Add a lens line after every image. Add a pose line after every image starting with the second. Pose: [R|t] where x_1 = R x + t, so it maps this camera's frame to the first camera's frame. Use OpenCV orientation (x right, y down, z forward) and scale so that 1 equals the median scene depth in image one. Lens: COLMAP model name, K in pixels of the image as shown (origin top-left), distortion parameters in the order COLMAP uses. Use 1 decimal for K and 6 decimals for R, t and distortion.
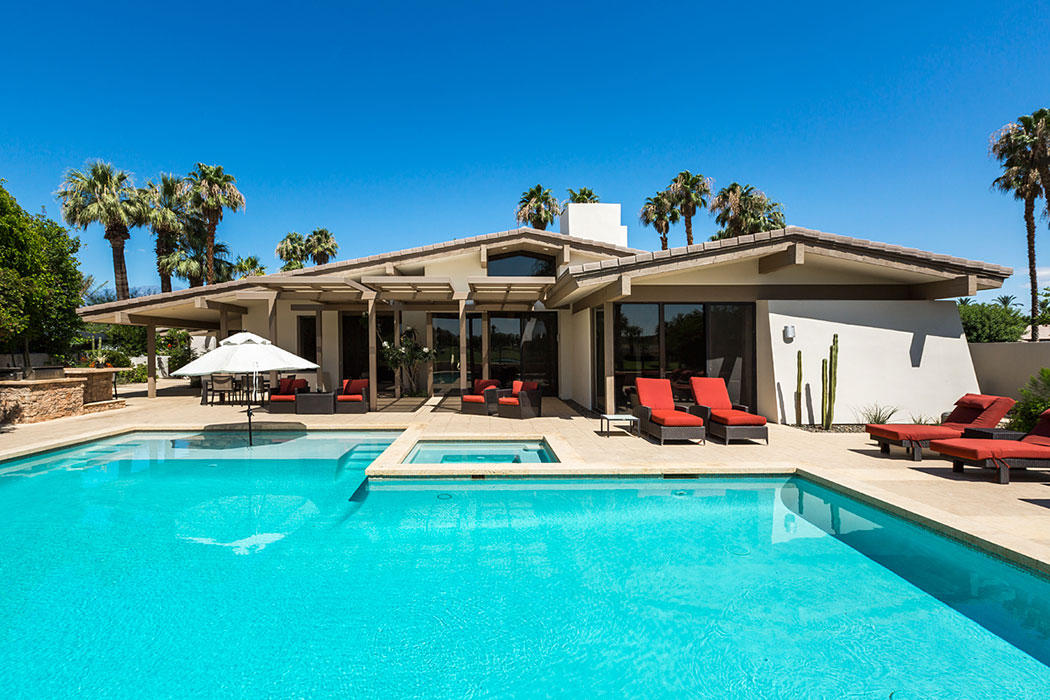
lens RADIAL K [[499.2, 0, 500.8], [0, 499.2, 362.7], [0, 0, 1]] dist [-0.003029, 0.002097]
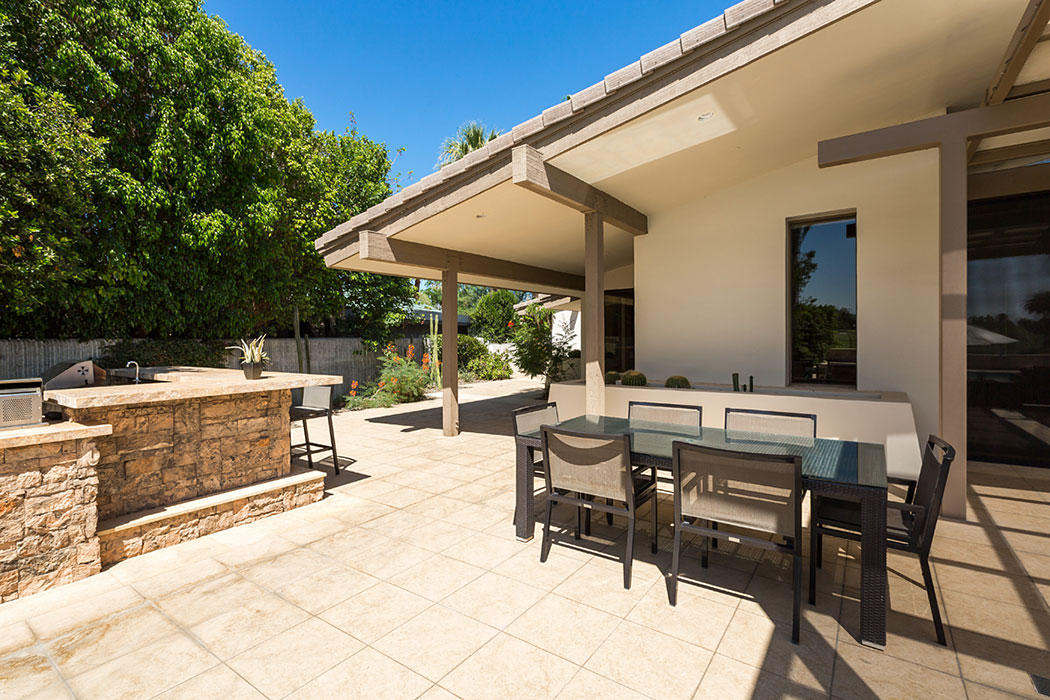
lens RADIAL K [[499.2, 0, 523.2], [0, 499.2, 348.7], [0, 0, 1]] dist [-0.003029, 0.002097]
pose [[0.796217, 0.006400, -0.604977, -0.409373], [-0.007652, 0.999971, 0.000508, -0.008210], [0.604963, 0.004225, 0.796242, 0.738777]]
